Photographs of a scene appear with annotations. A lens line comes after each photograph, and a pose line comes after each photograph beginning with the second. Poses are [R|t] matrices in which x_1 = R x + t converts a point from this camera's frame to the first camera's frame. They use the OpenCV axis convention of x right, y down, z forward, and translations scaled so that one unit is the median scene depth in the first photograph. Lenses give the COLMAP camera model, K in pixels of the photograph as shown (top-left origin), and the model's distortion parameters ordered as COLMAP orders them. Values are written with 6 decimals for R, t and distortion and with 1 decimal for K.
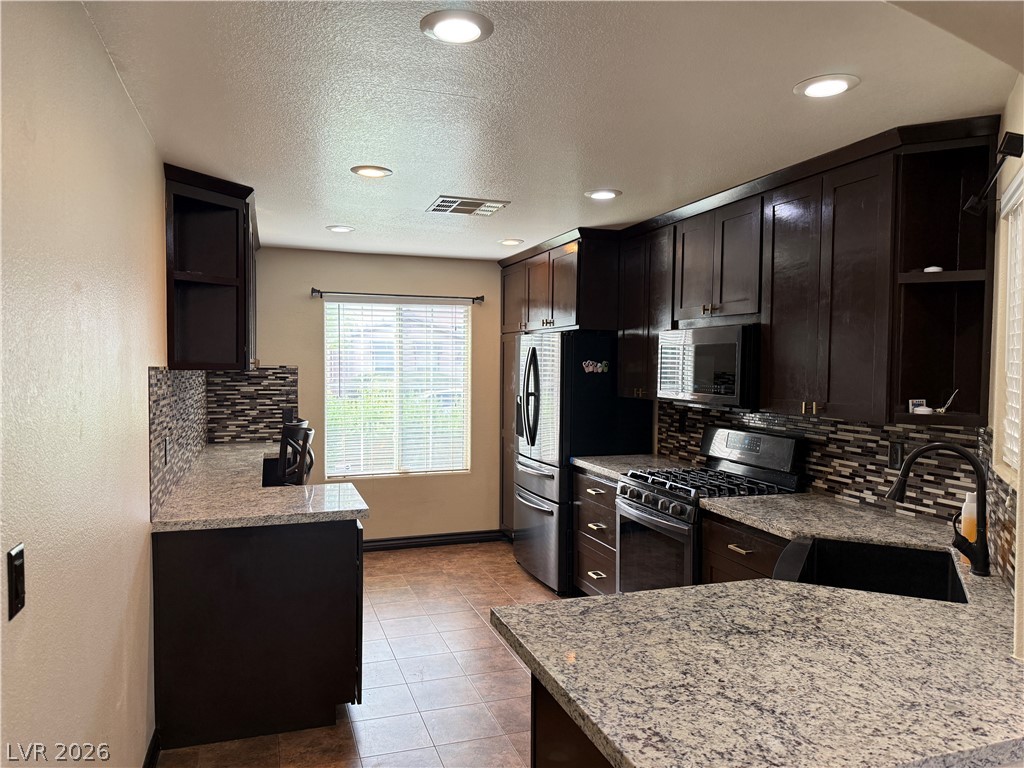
lens RADIAL K [[716.0, 0, 510.6], [0, 716.0, 387.9], [0, 0, 1]] dist [0.097855, -0.148110]
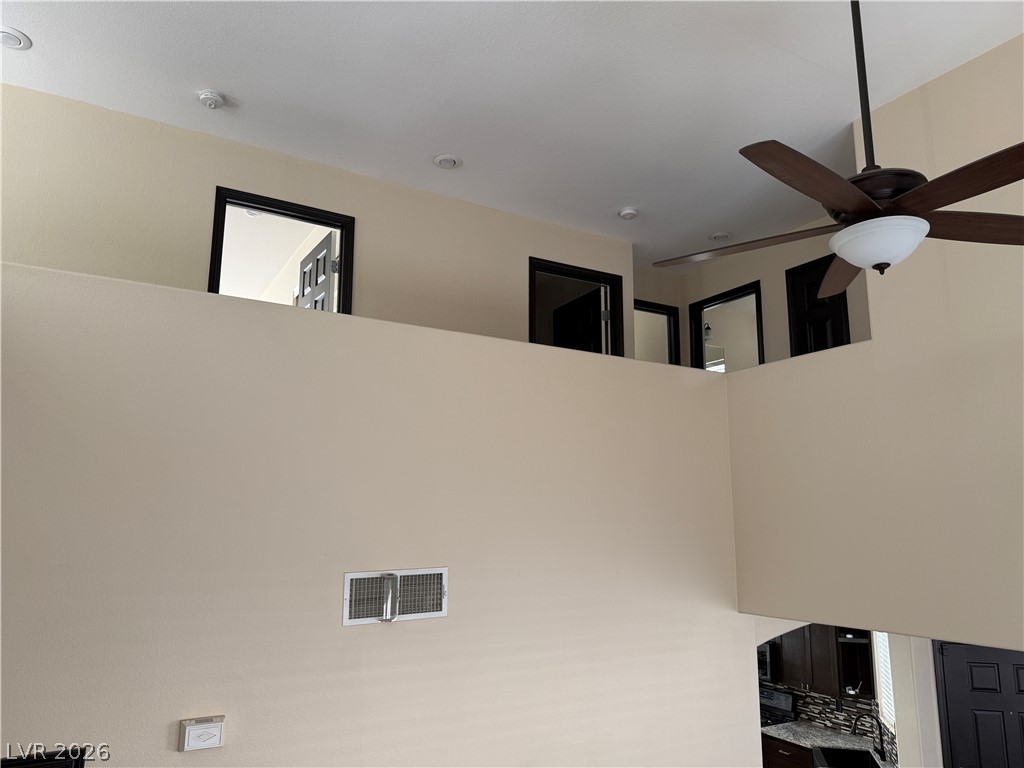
lens RADIAL K [[737.4, 0, 512.3], [0, 737.4, 389.7], [0, 0, 1]] dist [0.009983, -0.003911]
pose [[0.978289, 0.035576, 0.204167, -1.011942], [0.008353, 0.977586, -0.210369, -0.403261], [-0.207075, 0.207507, 0.956065, -1.269991]]
